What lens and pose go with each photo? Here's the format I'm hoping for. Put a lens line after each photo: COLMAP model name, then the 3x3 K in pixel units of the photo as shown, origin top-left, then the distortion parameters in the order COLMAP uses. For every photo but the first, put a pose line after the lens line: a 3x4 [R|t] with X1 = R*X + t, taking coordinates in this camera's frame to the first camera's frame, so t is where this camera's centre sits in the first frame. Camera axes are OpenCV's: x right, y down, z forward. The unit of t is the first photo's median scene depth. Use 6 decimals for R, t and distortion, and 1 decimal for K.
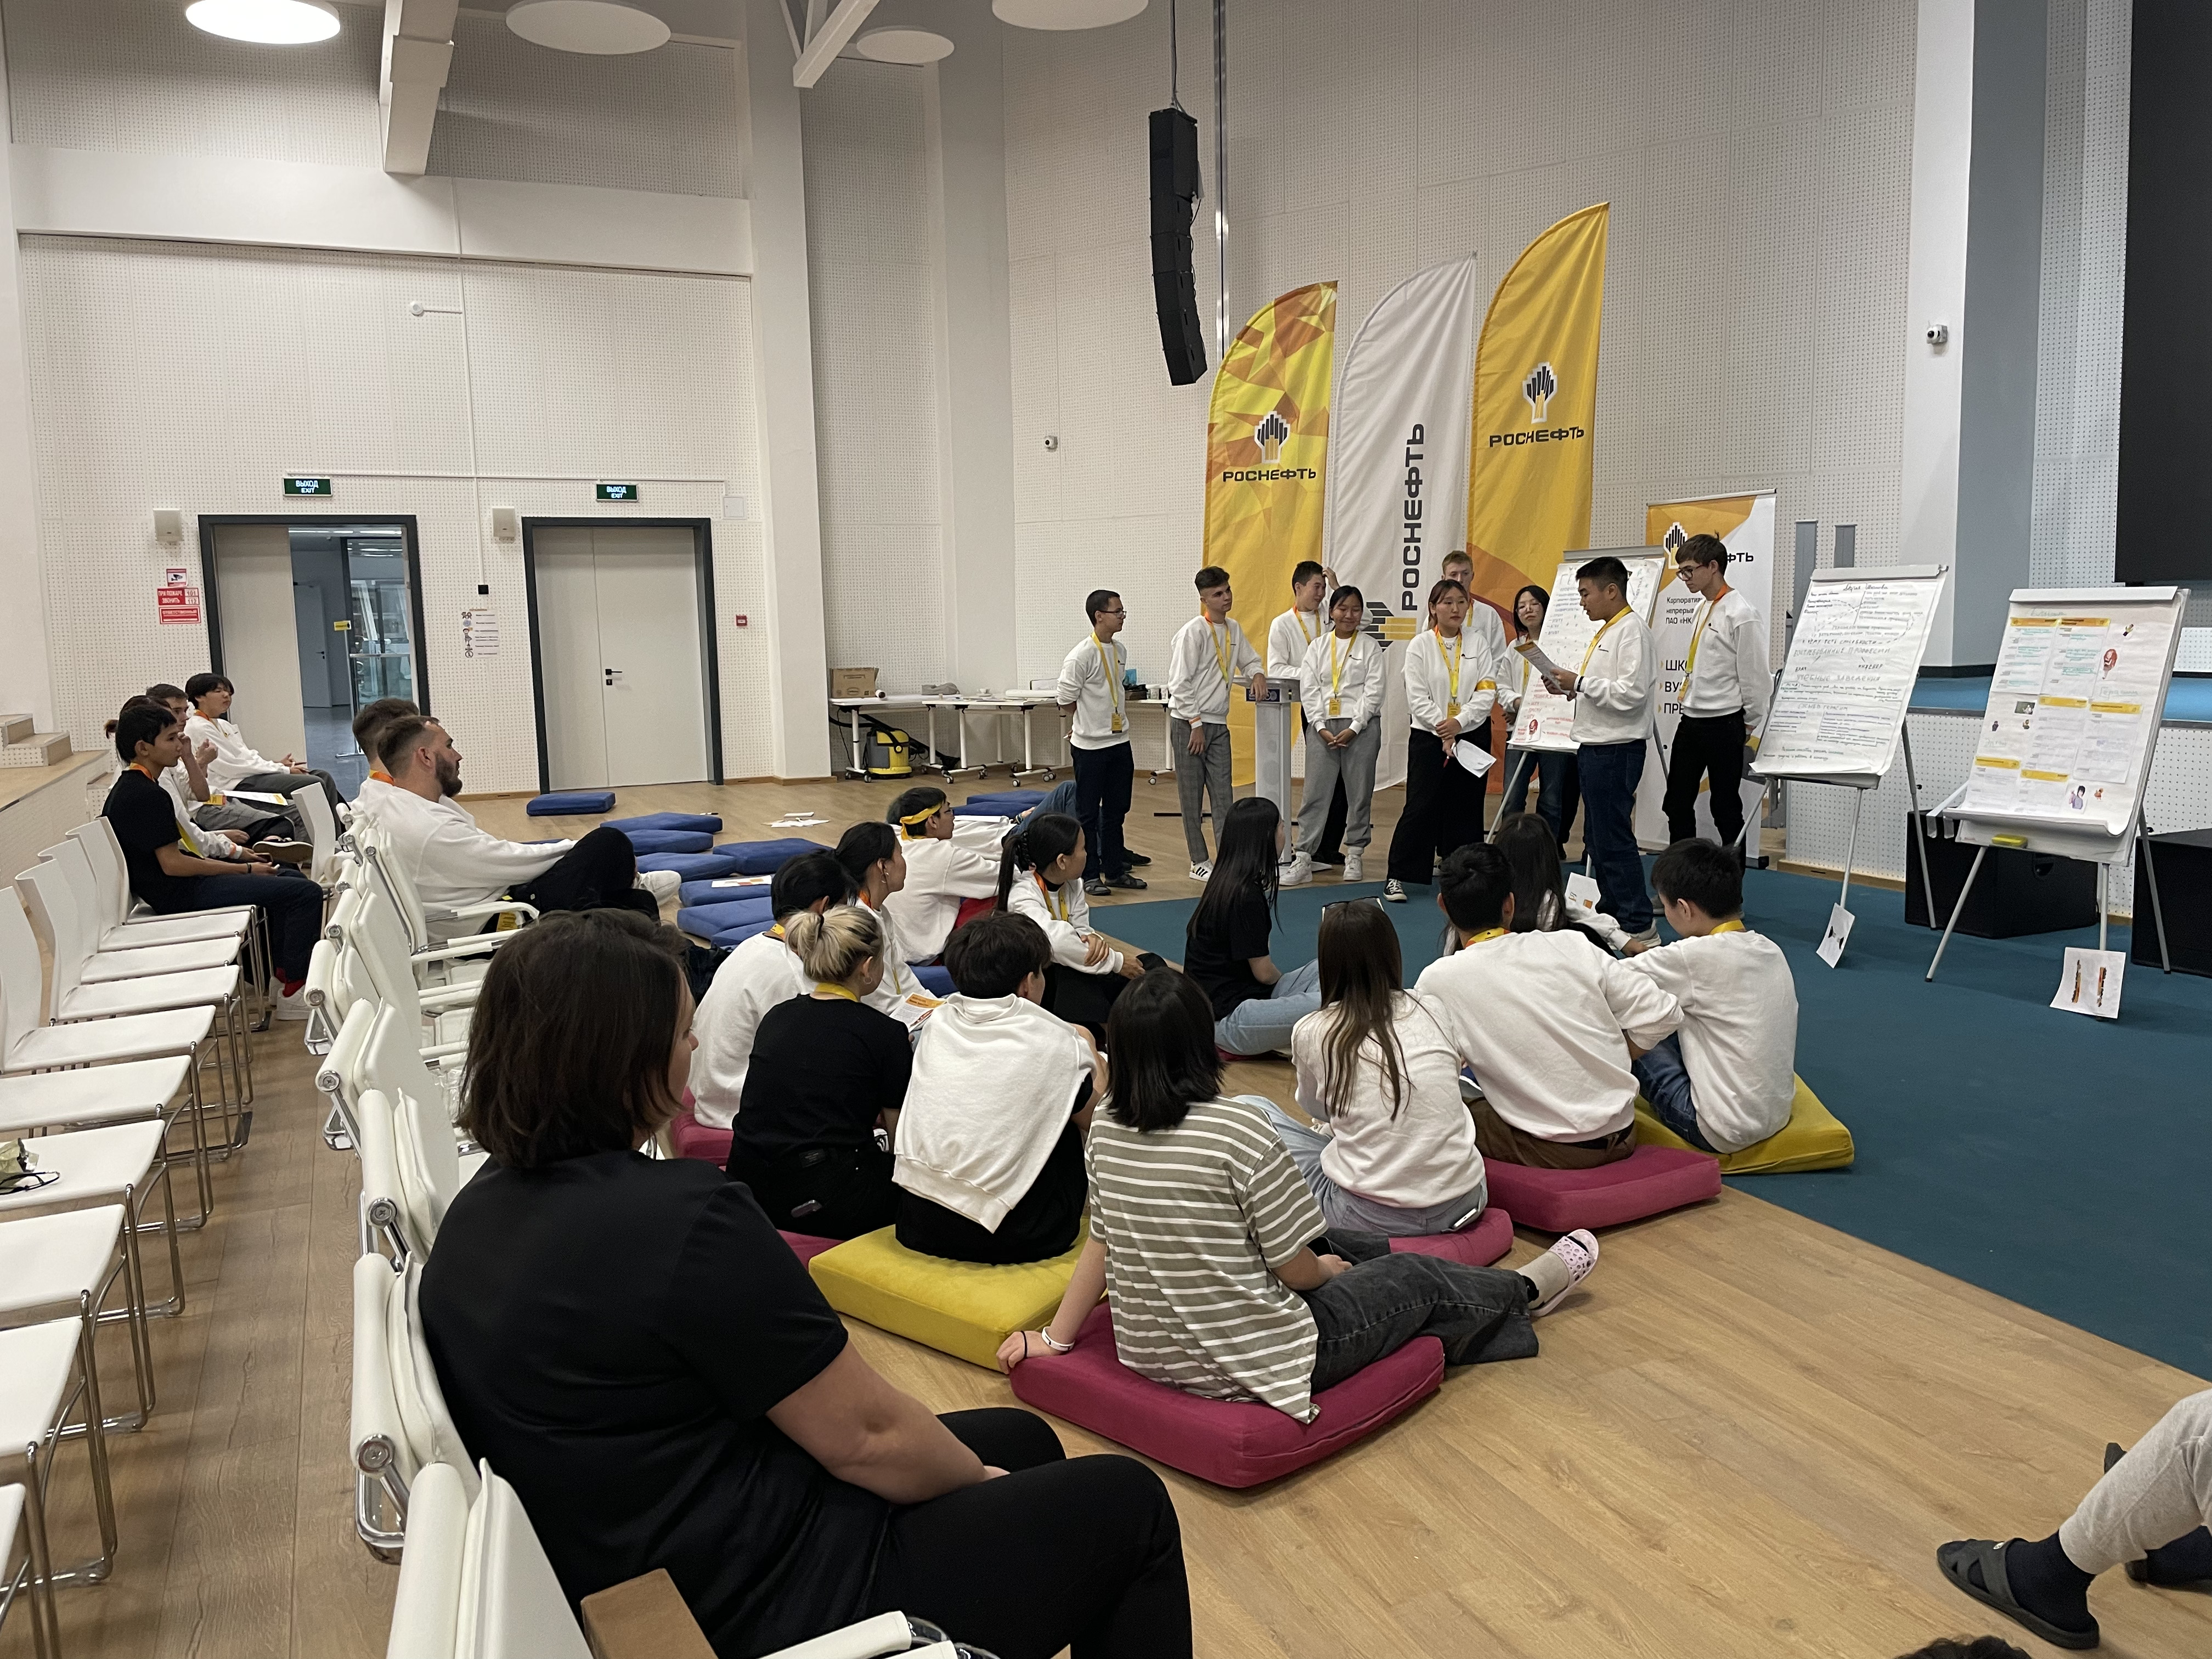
lens RADIAL K [[1645.9, 0, 1106.0], [0, 1645.9, 829.5], [0, 0, 1]] dist [0.100592, -0.104892]
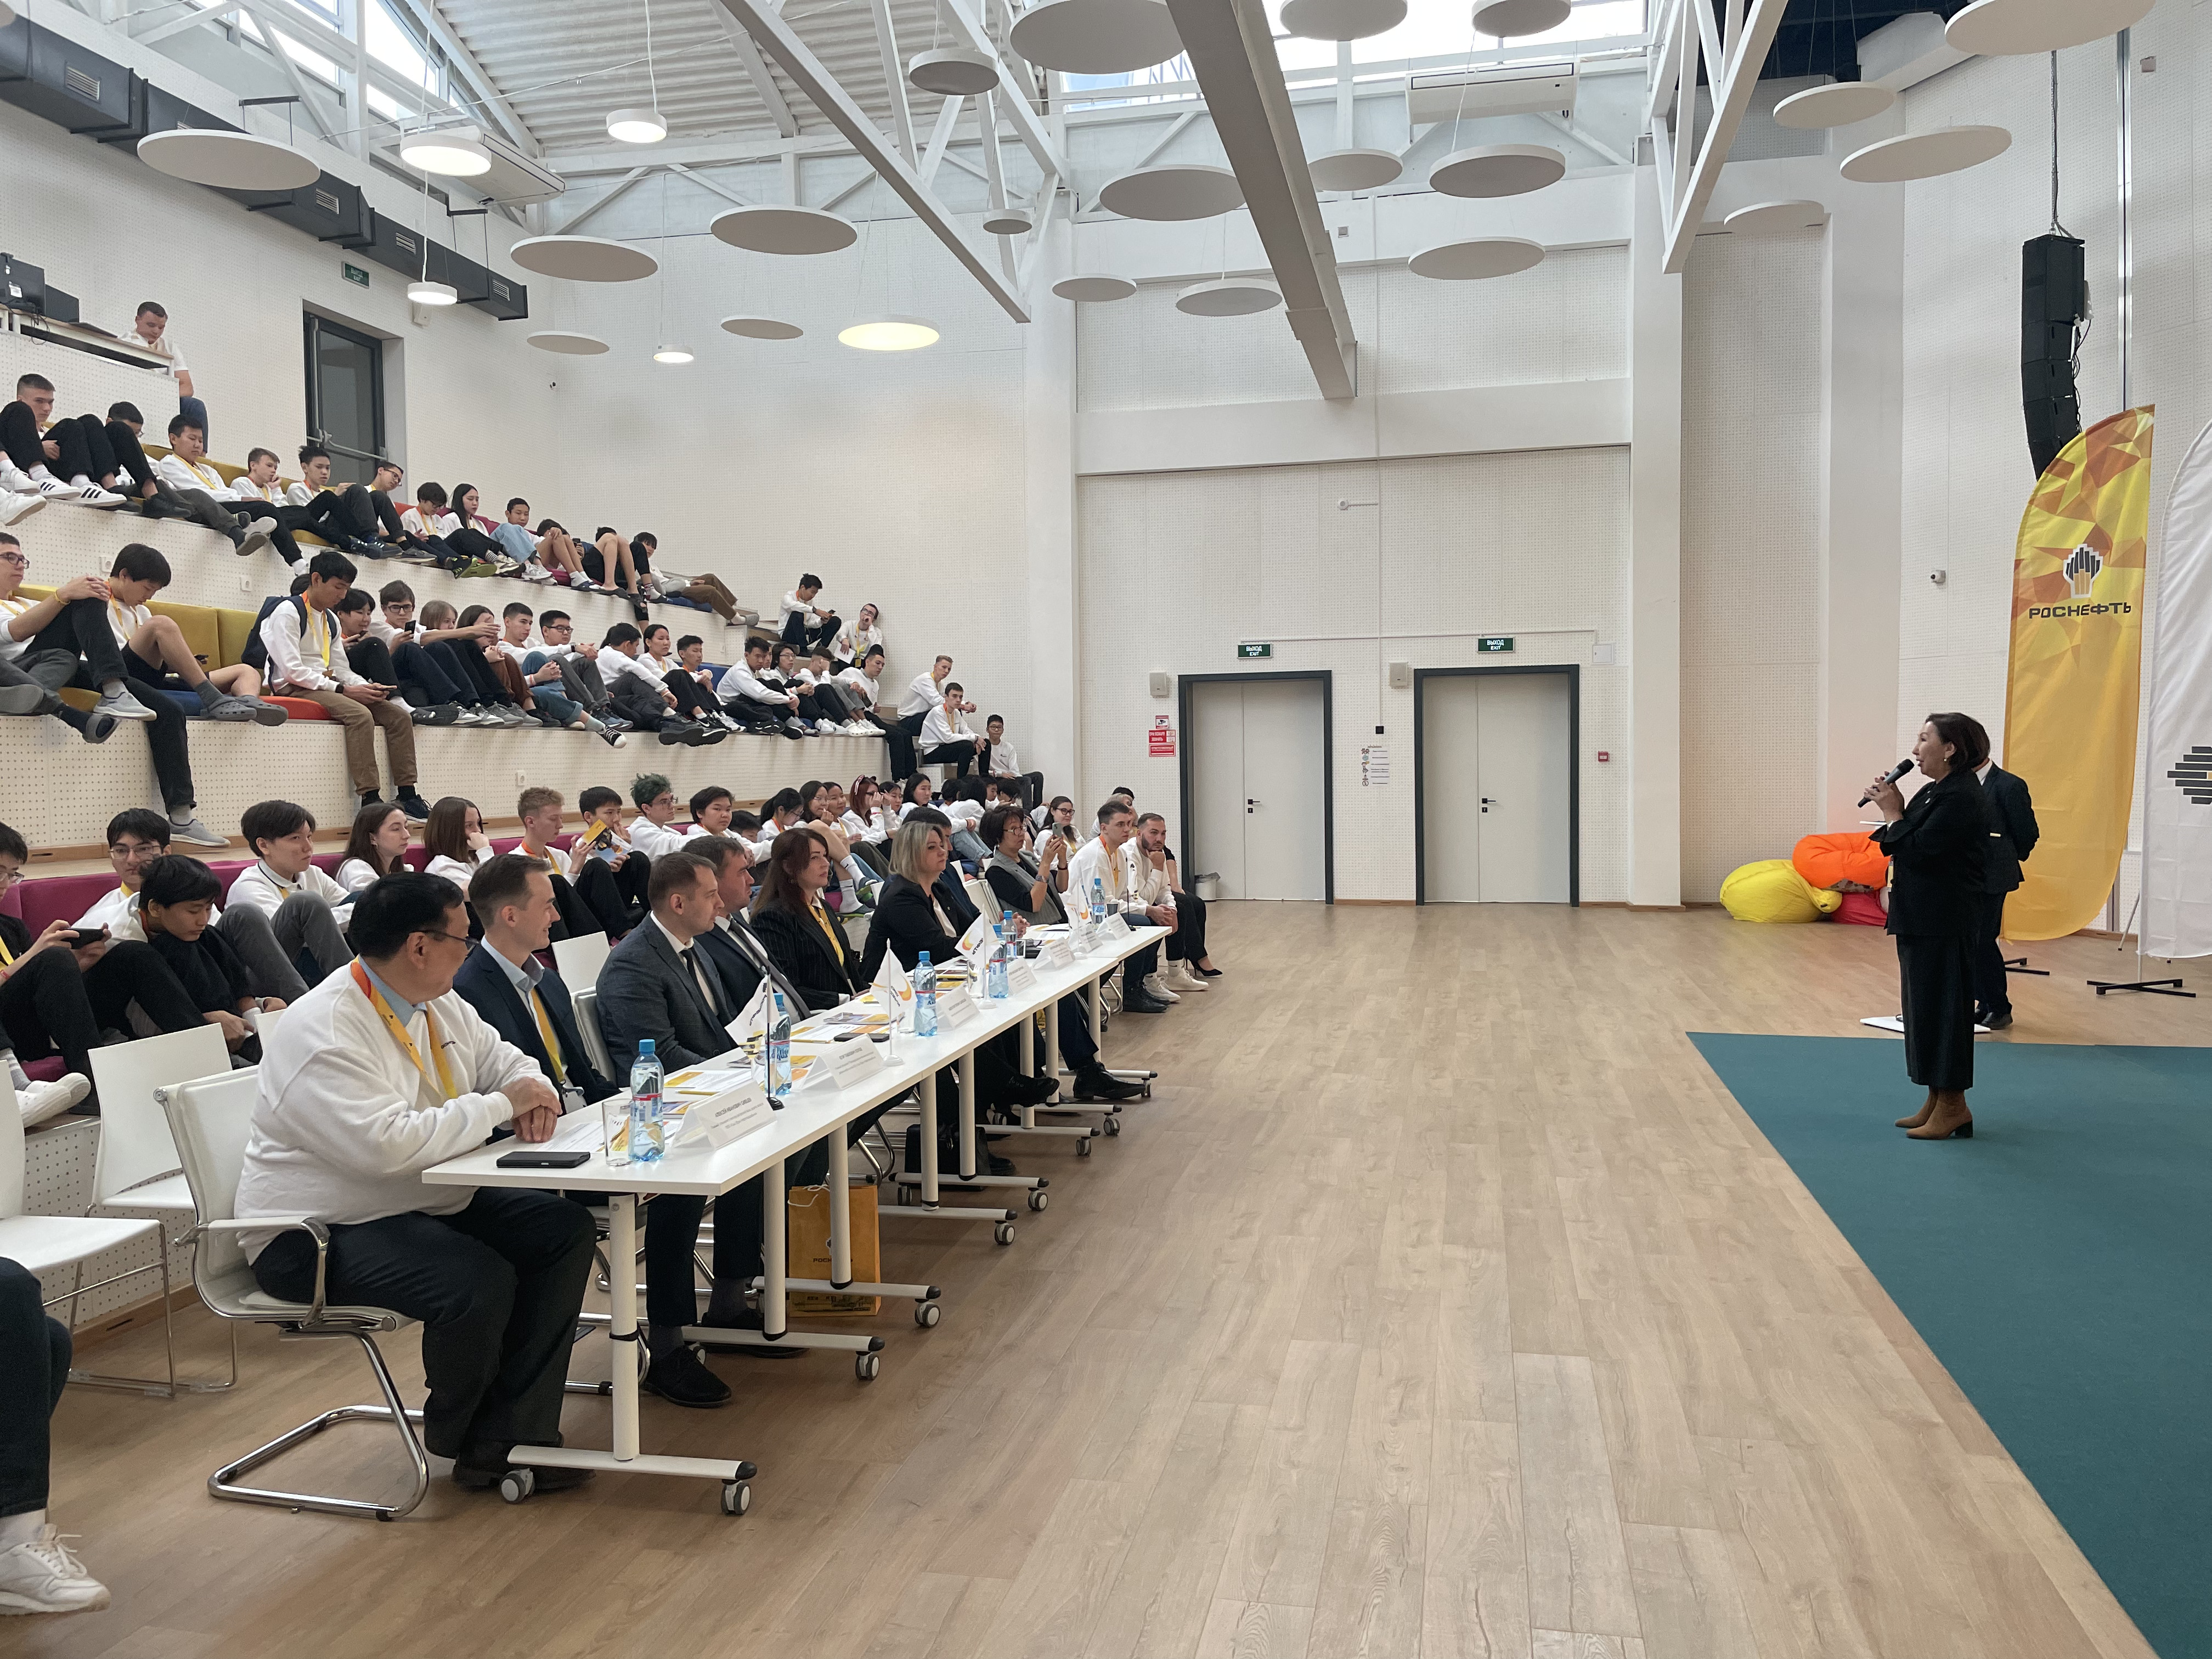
lens RADIAL K [[1645.9, 0, 1106.0], [0, 1645.9, 829.5], [0, 0, 1]] dist [0.100592, -0.104892]
pose [[0.804554, 0.040603, -0.592490, 0.225427], [-0.087118, 0.994936, -0.050118, 0.004518], [0.587455, 0.091939, 0.804017, -0.076428]]
